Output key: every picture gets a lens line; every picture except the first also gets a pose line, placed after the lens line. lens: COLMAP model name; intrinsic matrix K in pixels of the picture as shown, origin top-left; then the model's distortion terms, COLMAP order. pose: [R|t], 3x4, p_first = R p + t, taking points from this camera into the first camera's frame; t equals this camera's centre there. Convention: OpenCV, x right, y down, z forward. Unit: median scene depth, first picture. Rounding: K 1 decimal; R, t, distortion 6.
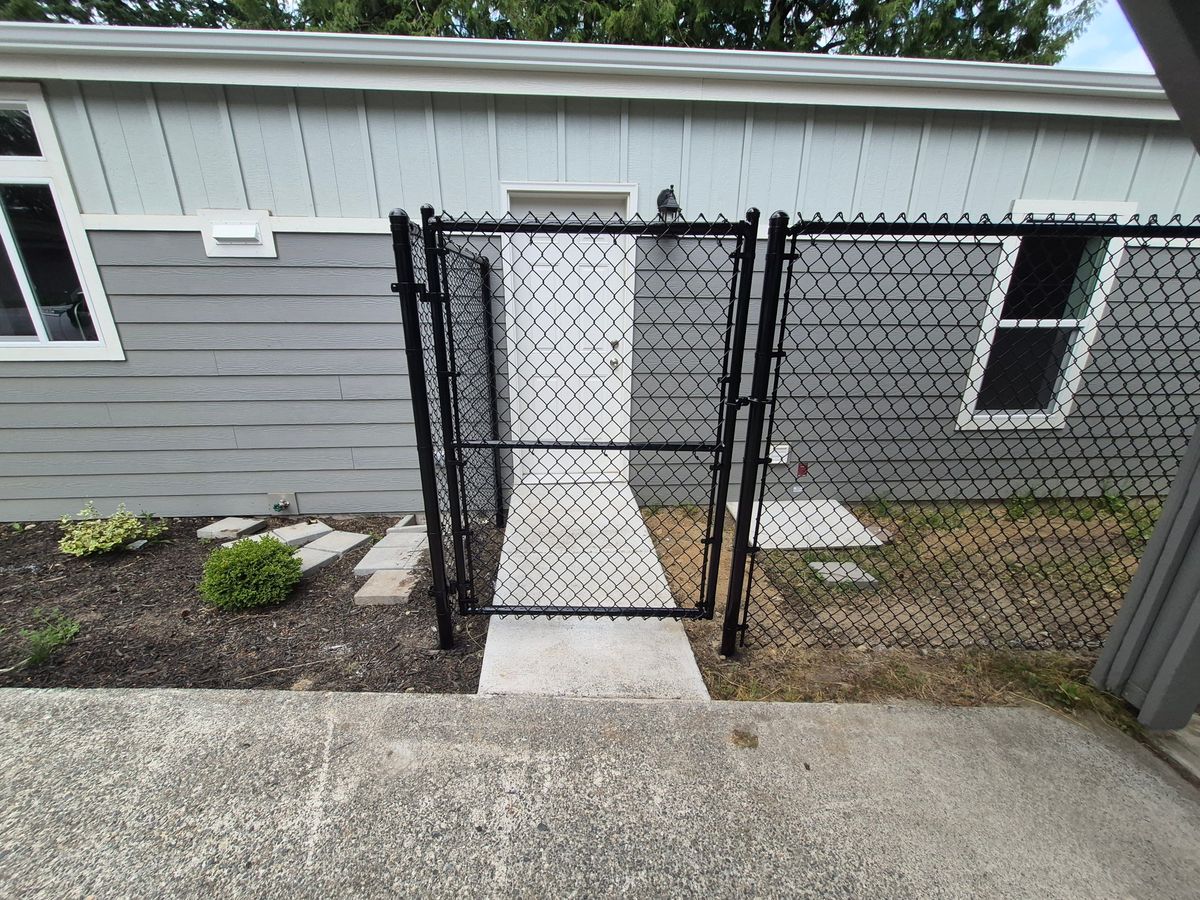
lens RADIAL K [[444.5, 0, 598.3], [0, 444.5, 462.5], [0, 0, 1]] dist [0.001220, 0.000060]
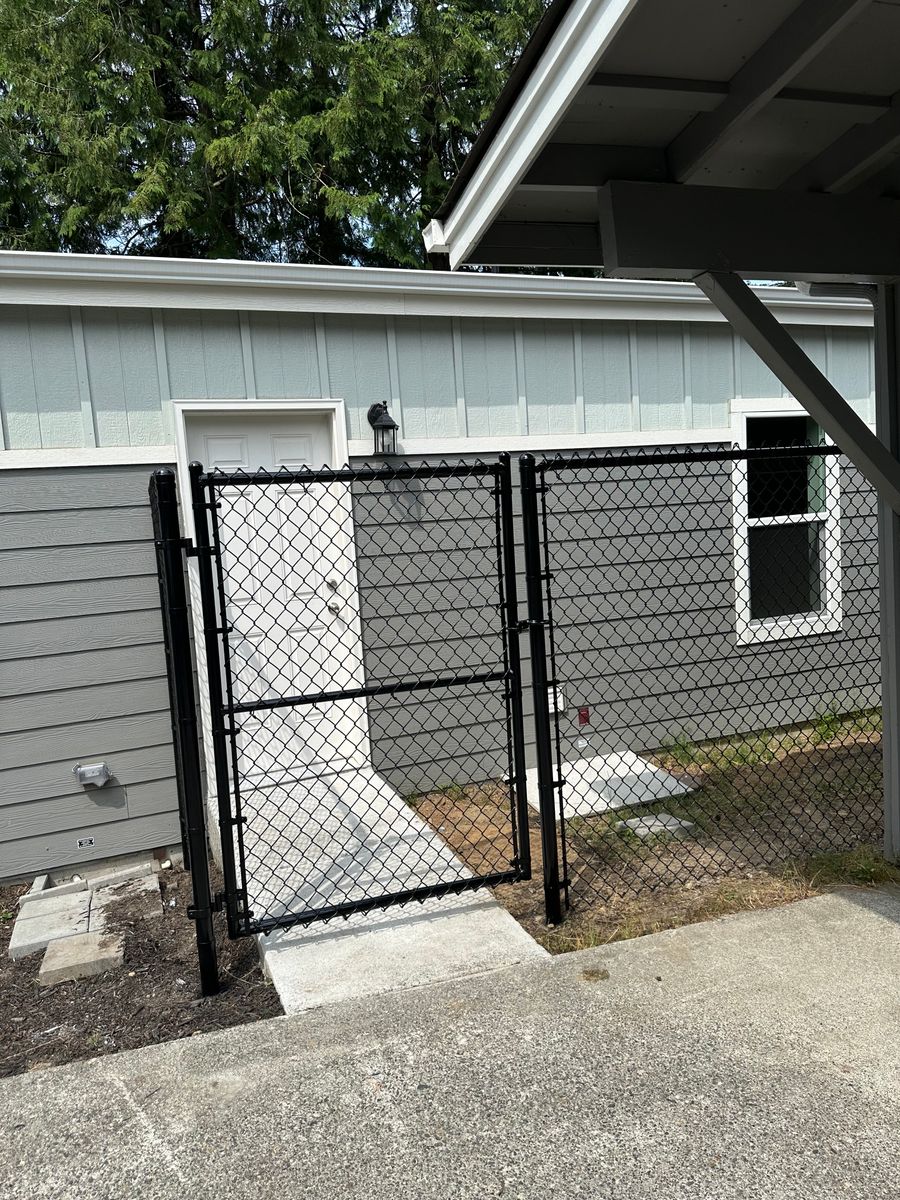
lens RADIAL K [[867.9, 0, 450.0], [0, 867.9, 600.0], [0, 0, 1]] dist [0.040642, -0.046742]
pose [[0.943327, -0.098069, 0.317045, -0.428588], [0.169985, 0.963287, -0.207806, 0.179481], [-0.285026, 0.249921, 0.925365, -0.745766]]
